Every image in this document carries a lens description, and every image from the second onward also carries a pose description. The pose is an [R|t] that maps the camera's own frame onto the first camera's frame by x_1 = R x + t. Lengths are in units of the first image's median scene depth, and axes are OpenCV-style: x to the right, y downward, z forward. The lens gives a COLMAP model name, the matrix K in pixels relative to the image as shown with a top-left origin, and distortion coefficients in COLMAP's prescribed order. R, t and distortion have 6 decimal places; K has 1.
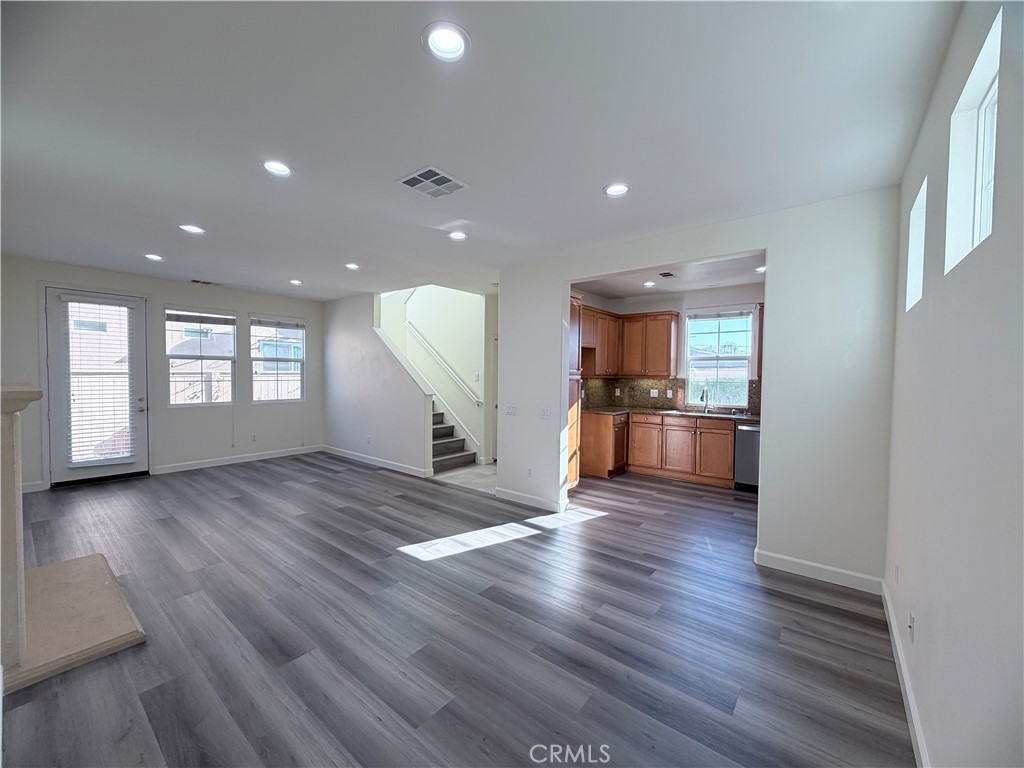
lens RADIAL K [[407.0, 0, 506.8], [0, 407.0, 385.3], [0, 0, 1]] dist [0.000580, 0.000007]
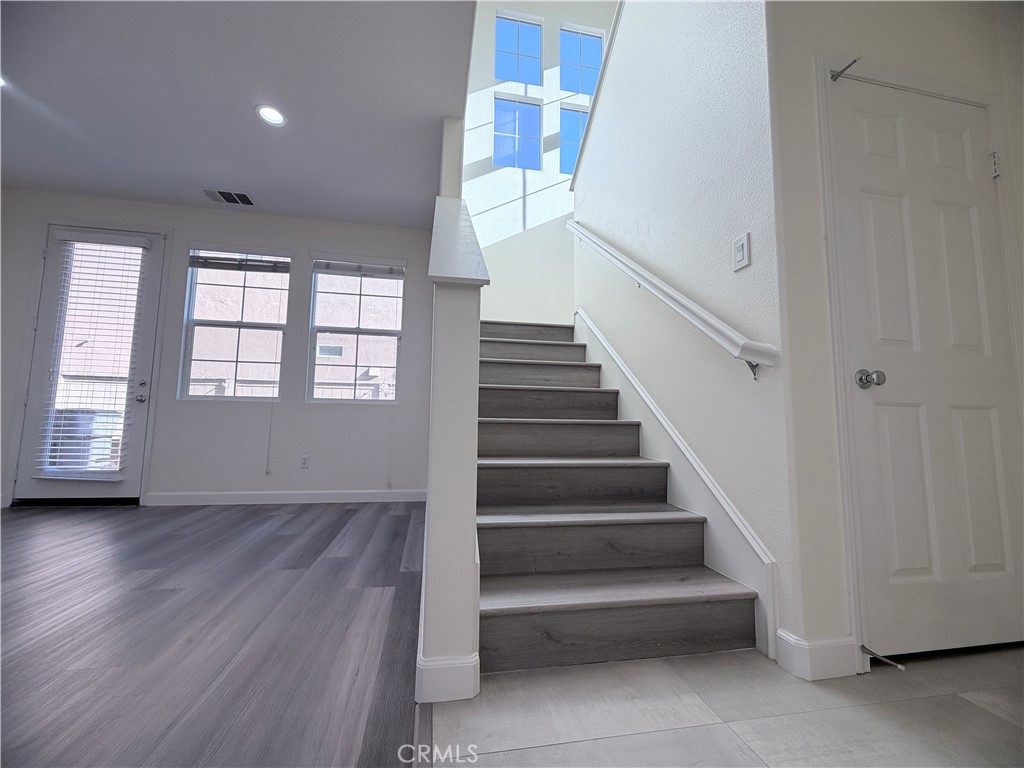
lens RADIAL K [[407.0, 0, 506.8], [0, 407.0, 385.3], [0, 0, 1]] dist [0.000580, 0.000007]
pose [[0.762607, -0.060978, -0.643981, -0.039632], [-0.029105, 0.991304, -0.128332, 0.110095], [0.646206, 0.116610, 0.754201, 0.938754]]
